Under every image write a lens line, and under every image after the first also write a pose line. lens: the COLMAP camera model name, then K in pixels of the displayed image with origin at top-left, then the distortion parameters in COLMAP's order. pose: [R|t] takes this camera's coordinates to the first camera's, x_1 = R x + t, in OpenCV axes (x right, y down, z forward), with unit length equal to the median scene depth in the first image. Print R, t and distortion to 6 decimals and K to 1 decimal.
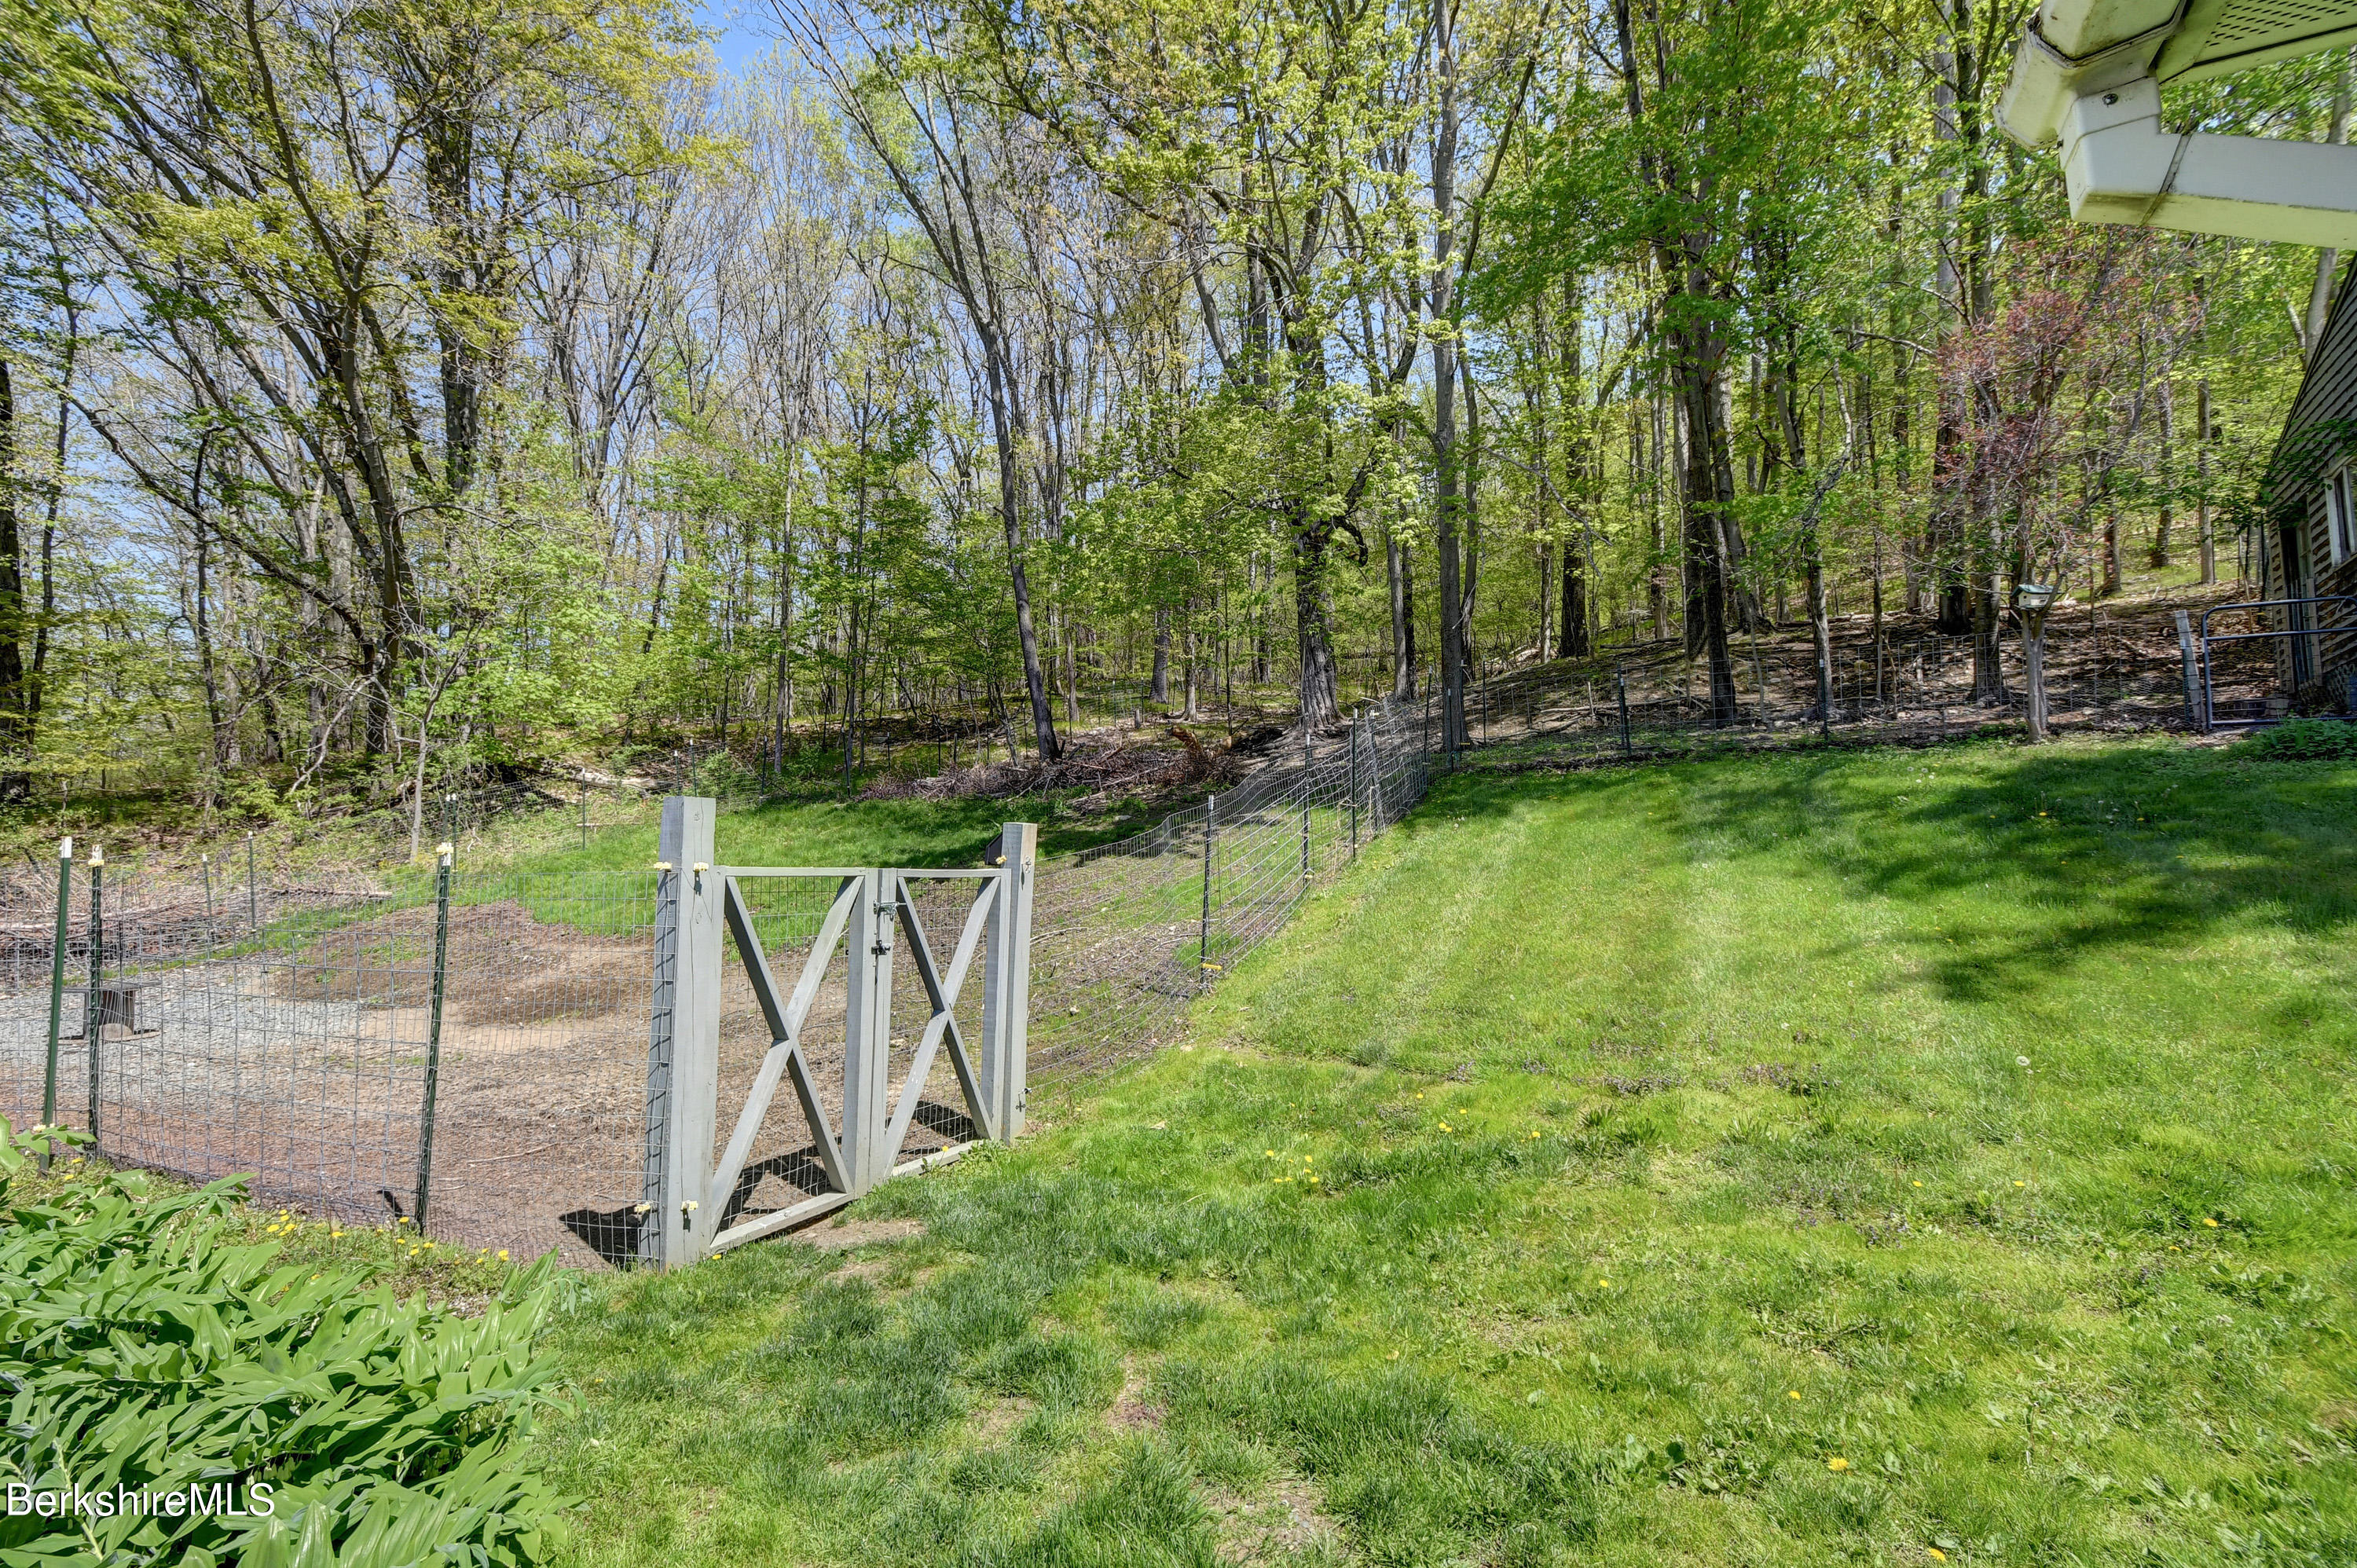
lens RADIAL K [[1013.4, 0, 1178.5], [0, 1013.4, 784.0], [0, 0, 1]] dist [-0.000622, -0.000225]
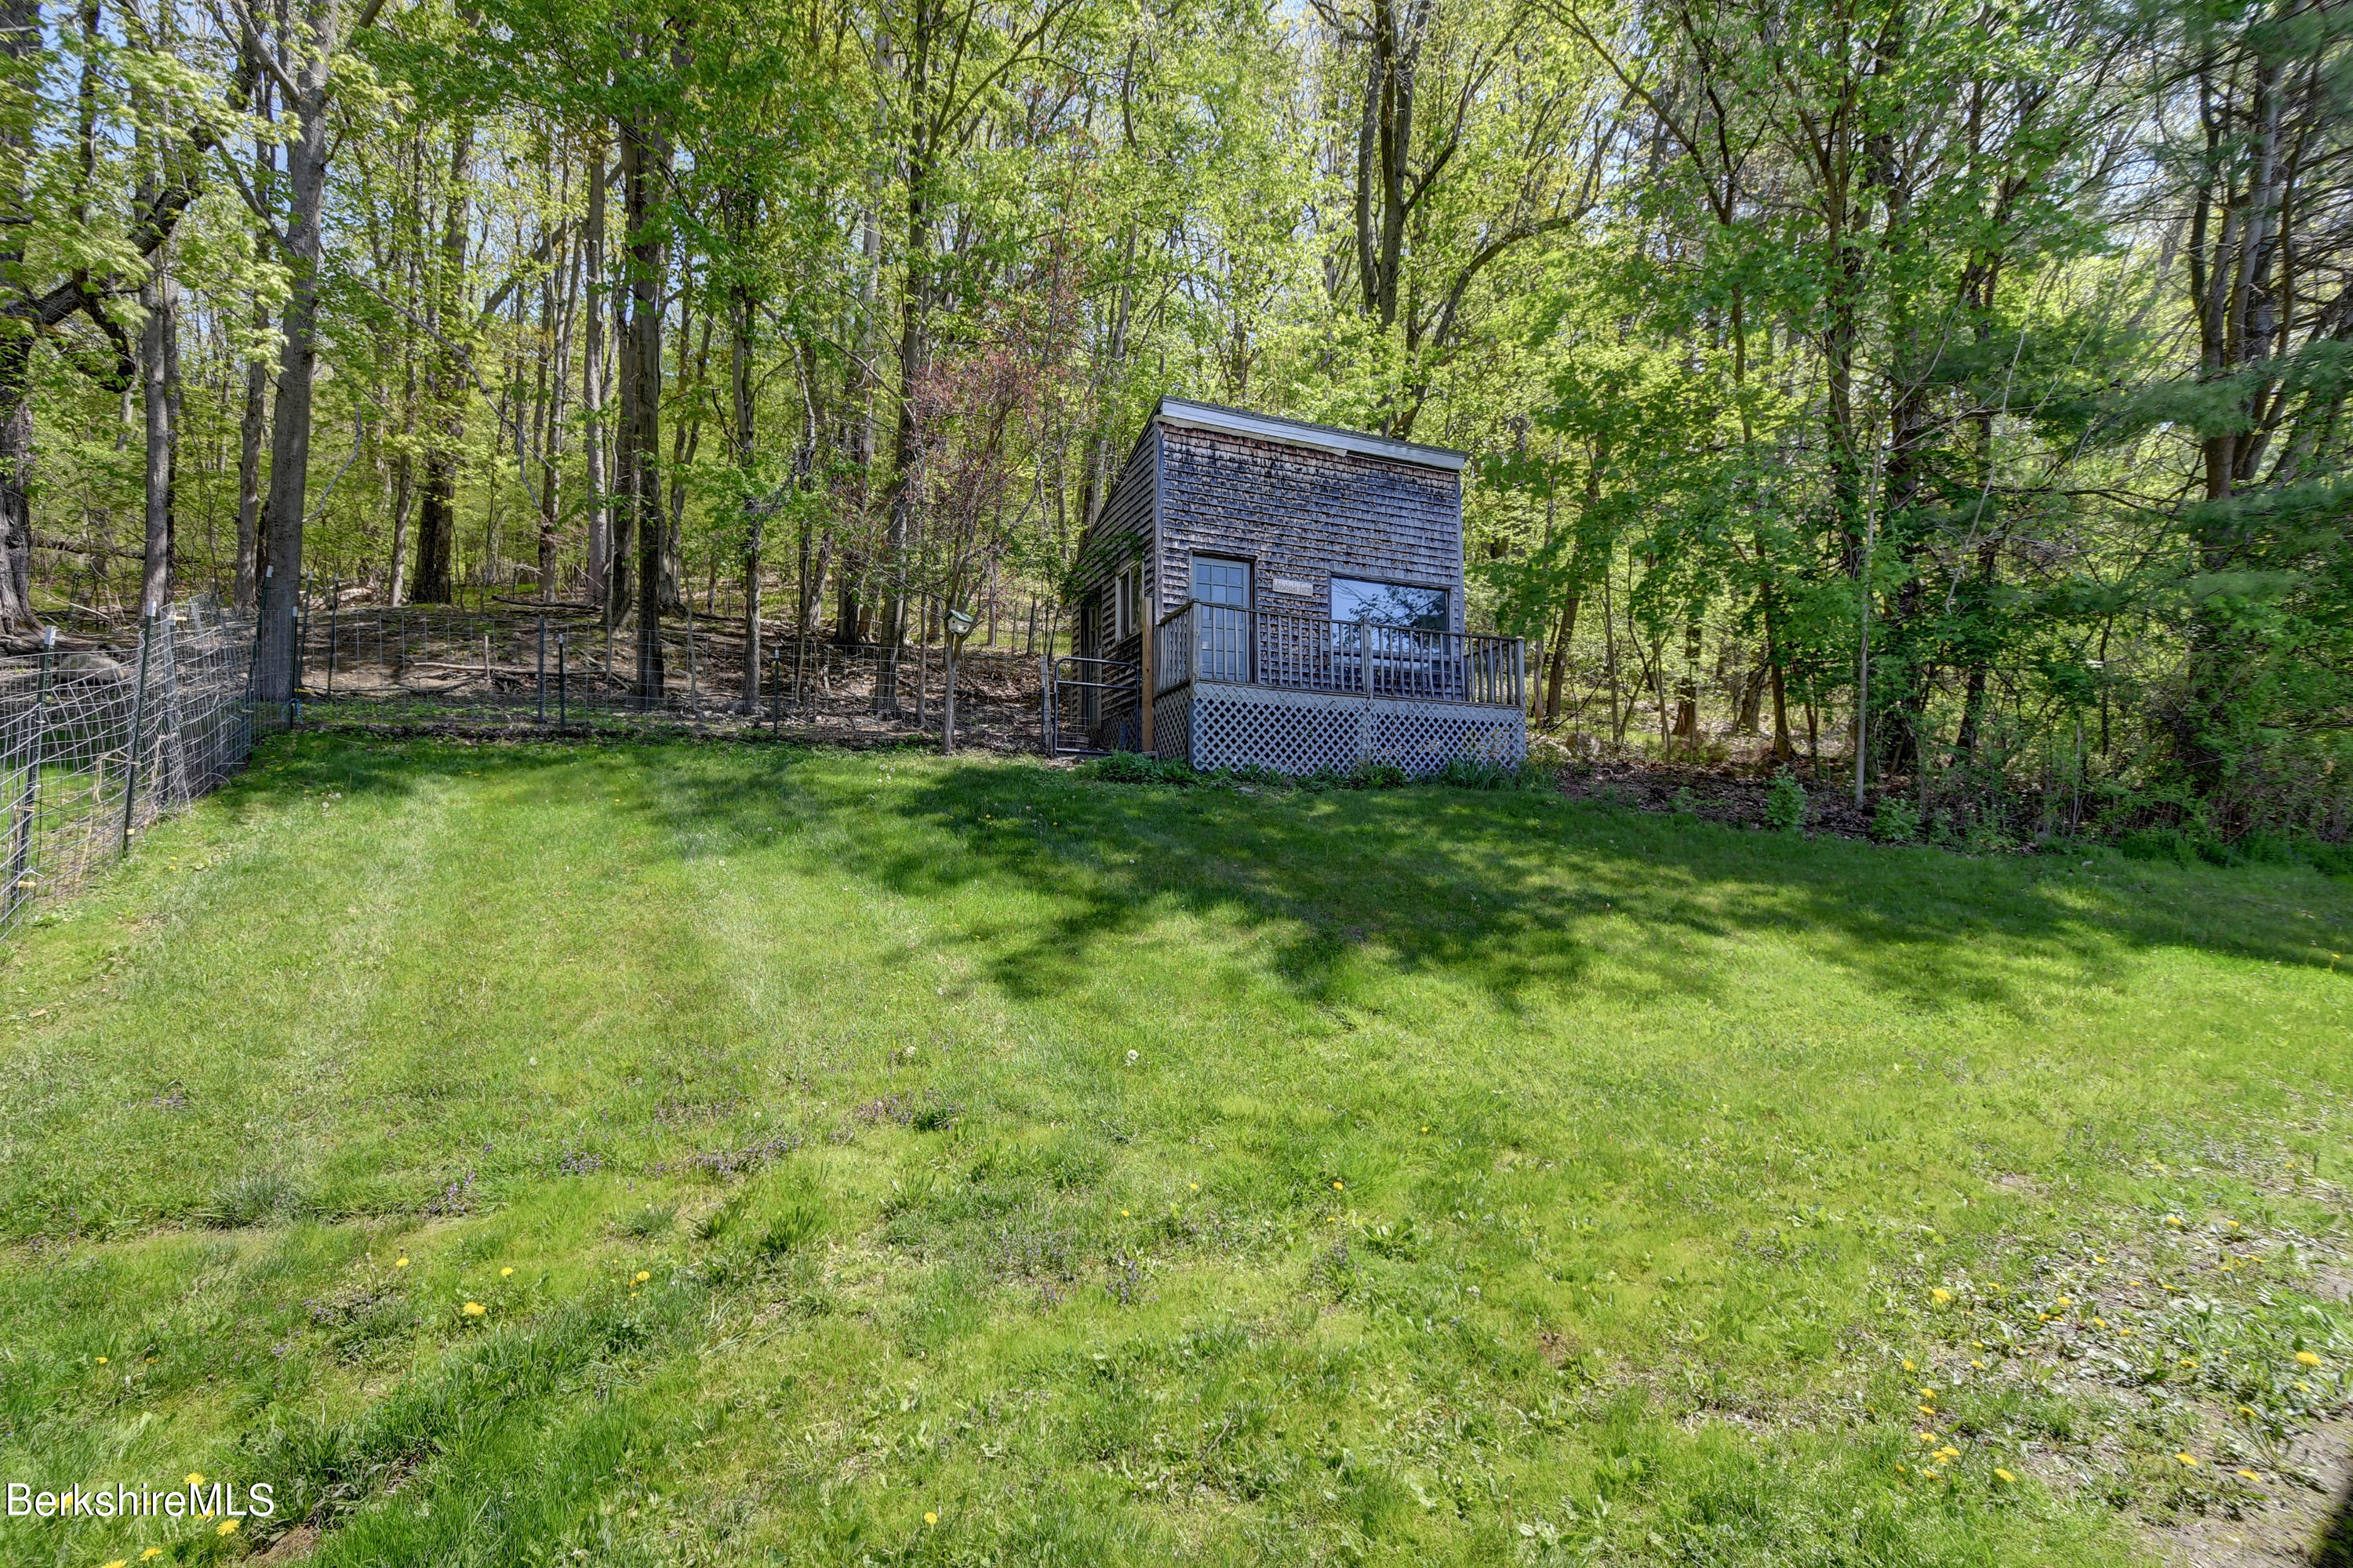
lens RADIAL K [[1085.6, 0, 1137.1], [0, 1085.6, 784.3], [0, 0, 1]] dist [0.020020, -0.013912]
pose [[0.555944, 0.060306, 0.829030, -0.028283], [-0.064152, 0.997503, -0.029541, 0.014512], [-0.828741, -0.036761, 0.558424, 0.153556]]
